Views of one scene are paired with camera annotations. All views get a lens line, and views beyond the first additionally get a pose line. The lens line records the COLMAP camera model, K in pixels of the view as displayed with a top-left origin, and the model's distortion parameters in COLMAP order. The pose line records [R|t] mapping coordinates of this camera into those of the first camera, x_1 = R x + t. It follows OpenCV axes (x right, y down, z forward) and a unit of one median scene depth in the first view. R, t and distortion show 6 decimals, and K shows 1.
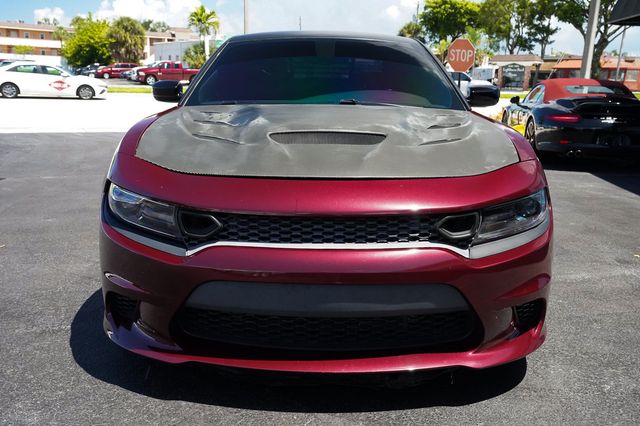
lens RADIAL K [[620.4, 0, 317.4], [0, 620.4, 214.5], [0, 0, 1]] dist [0.014985, 0.000000]
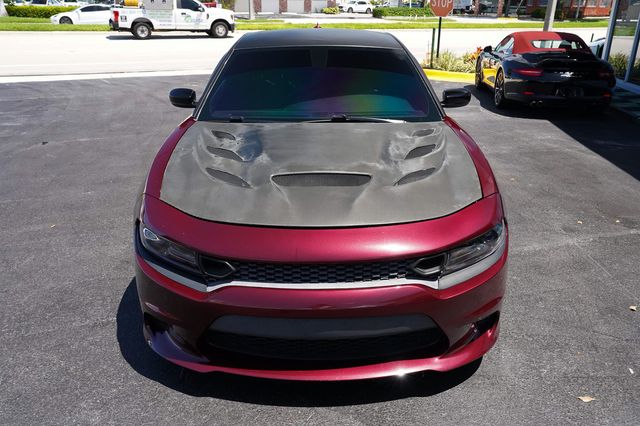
lens RADIAL K [[533.4, 0, 323.3], [0, 533.4, 211.8], [0, 0, 1]] dist [-0.036316, 0.011634]
pose [[0.999785, -0.018583, 0.009185, 0.009640], [0.016914, 0.987496, 0.156733, -0.226196], [-0.011983, -0.156544, 0.987598, -0.011137]]
